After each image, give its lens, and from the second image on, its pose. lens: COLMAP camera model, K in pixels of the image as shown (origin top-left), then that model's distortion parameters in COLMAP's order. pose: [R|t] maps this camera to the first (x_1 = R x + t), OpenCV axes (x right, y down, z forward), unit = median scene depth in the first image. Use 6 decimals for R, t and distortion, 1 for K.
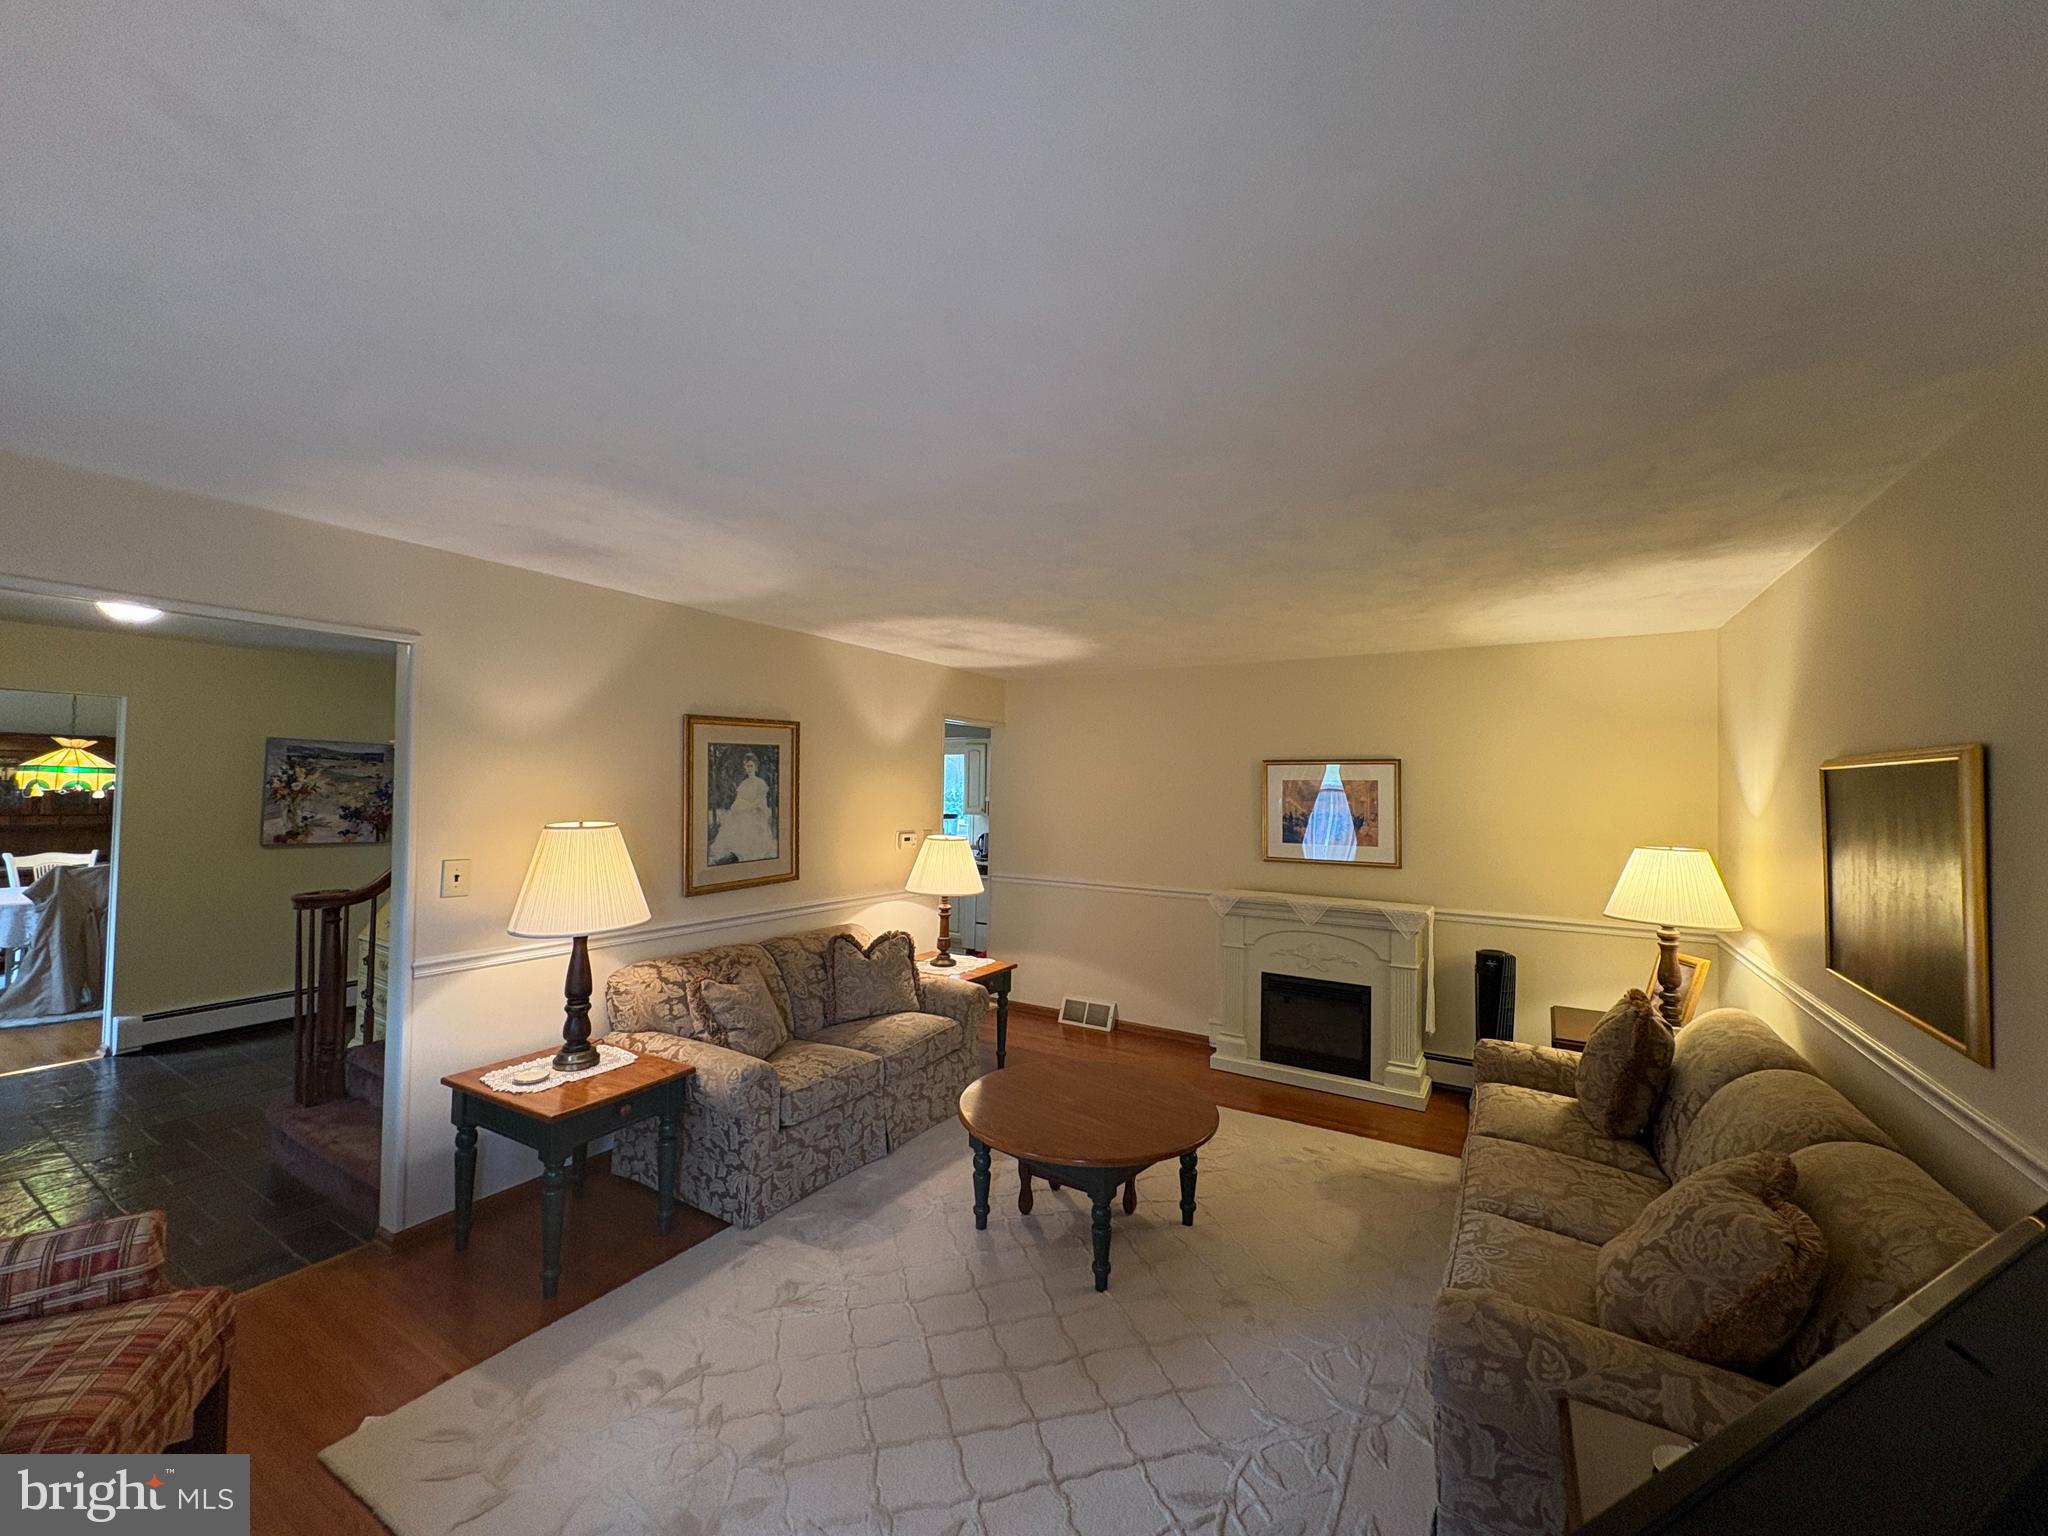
lens RADIAL K [[813.6, 0, 1022.7], [0, 813.6, 773.8], [0, 0, 1]] dist [-0.002682, 0.000731]
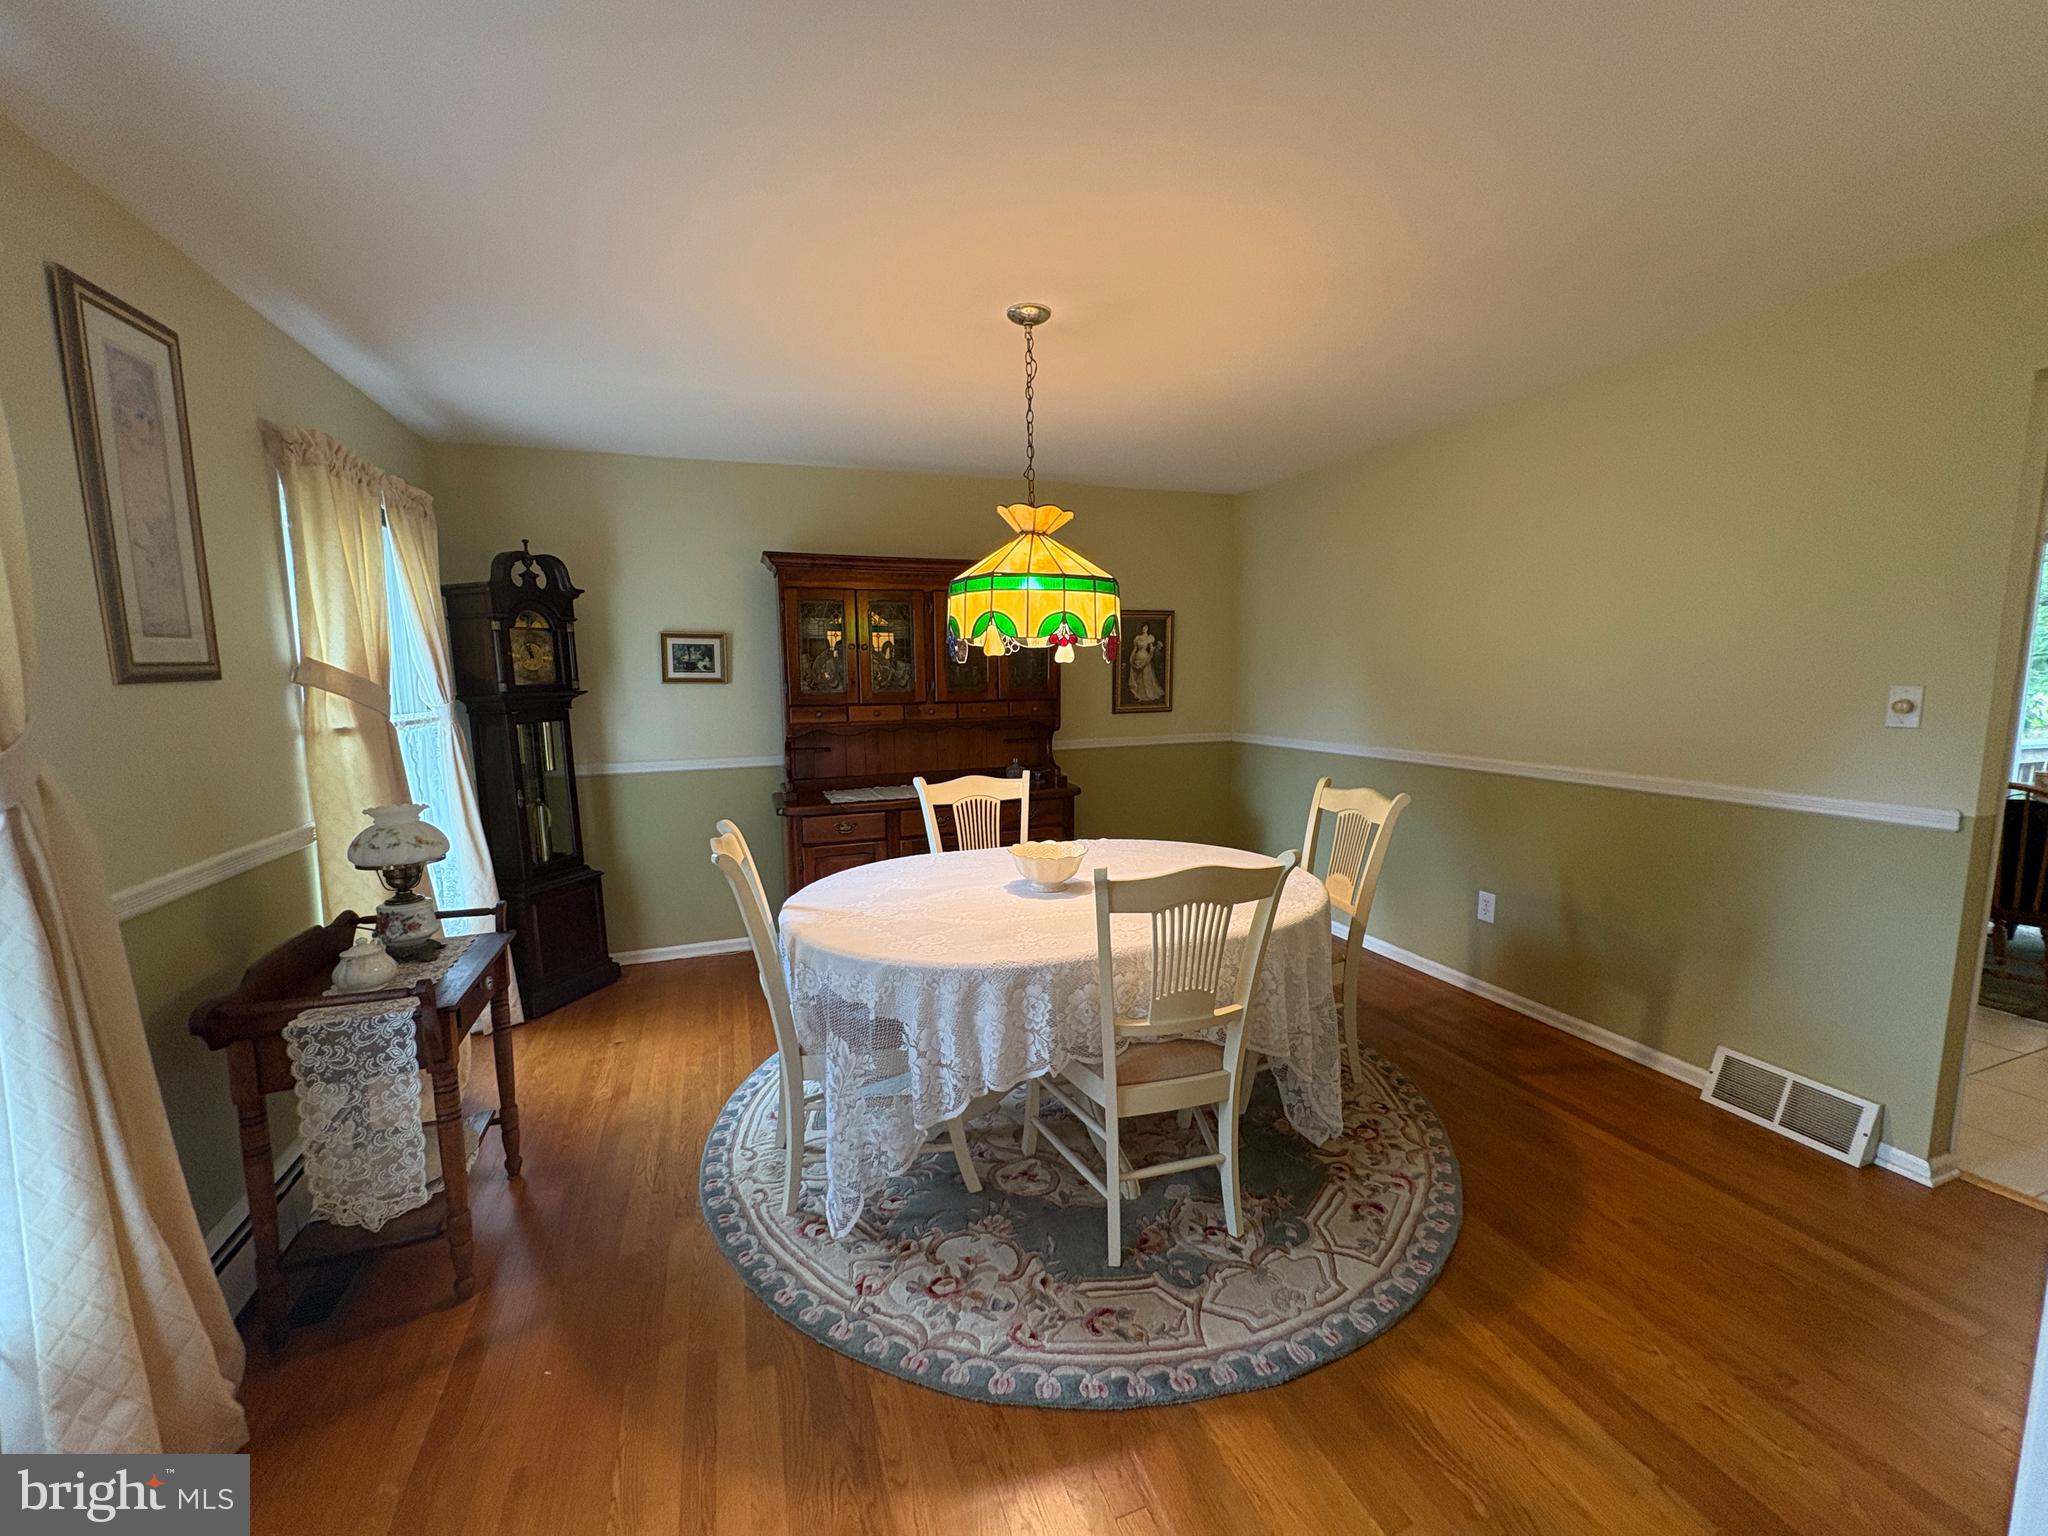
lens RADIAL K [[813.6, 0, 1021.4], [0, 813.6, 767.0], [0, 0, 1]] dist [-0.002682, 0.000731]
pose [[0.781228, 0.048893, -0.622328, -0.923940], [0.039672, 0.991024, 0.127661, 0.030056], [0.622984, -0.124421, 0.772276, 0.677131]]
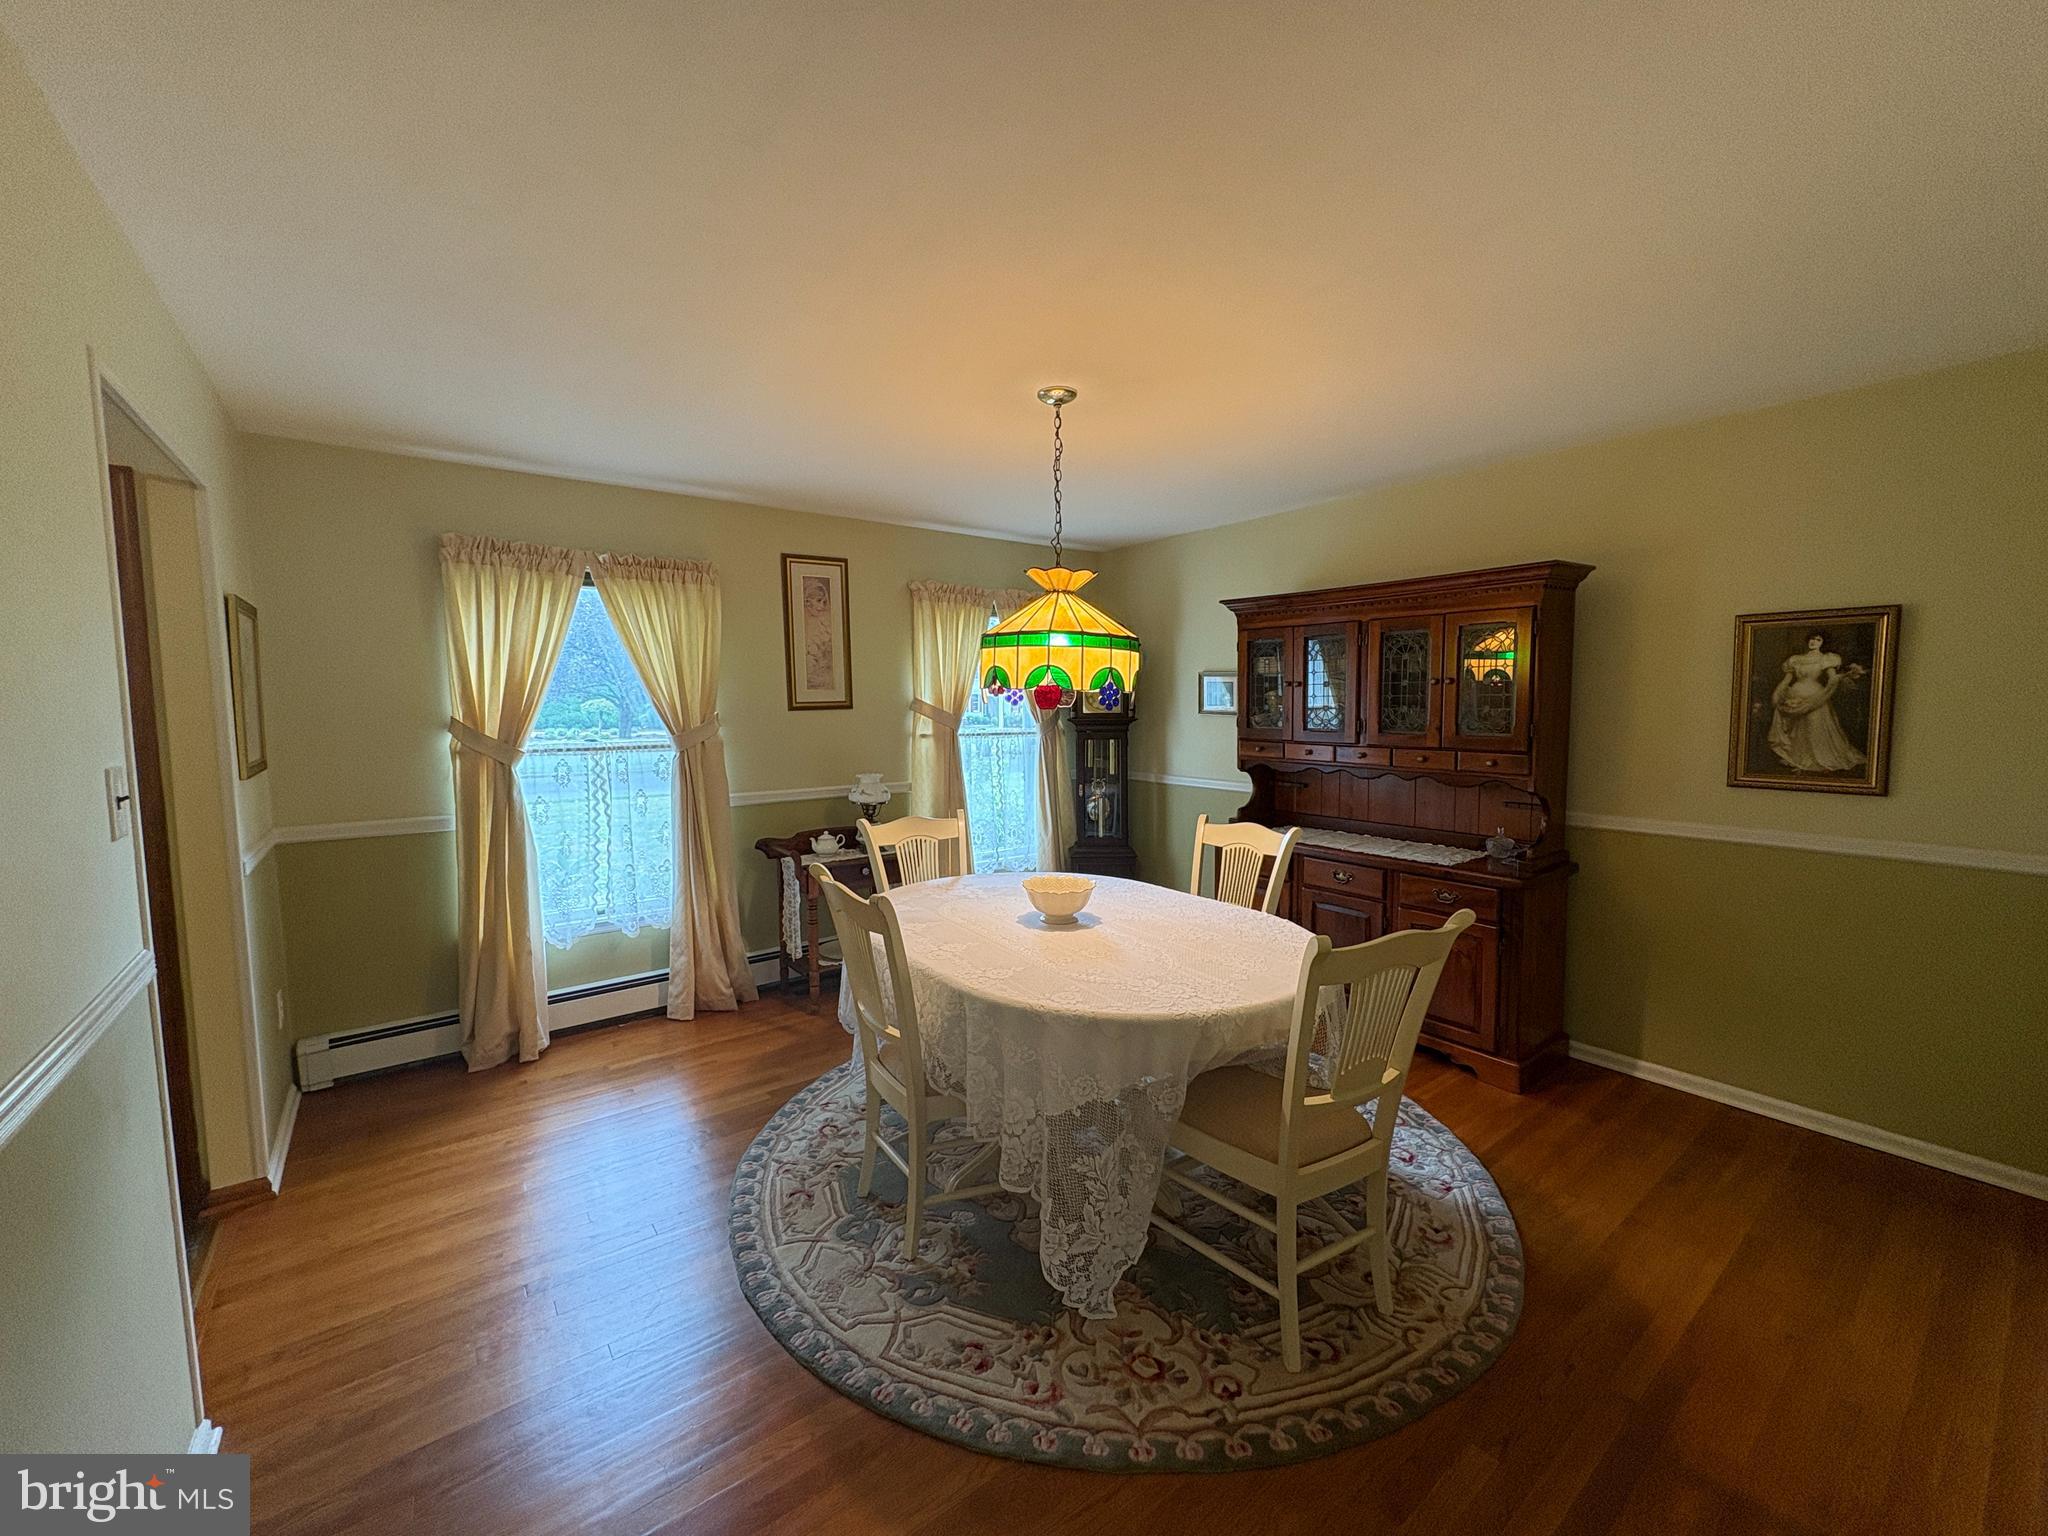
lens RADIAL K [[813.6, 0, 1022.7], [0, 813.6, 760.8], [0, 0, 1]] dist [-0.002682, 0.000731]
pose [[-0.364592, 0.059828, -0.929243, -0.758852], [0.020733, 0.998208, 0.056133, 0.032837], [0.930937, 0.001200, -0.365179, 1.133417]]
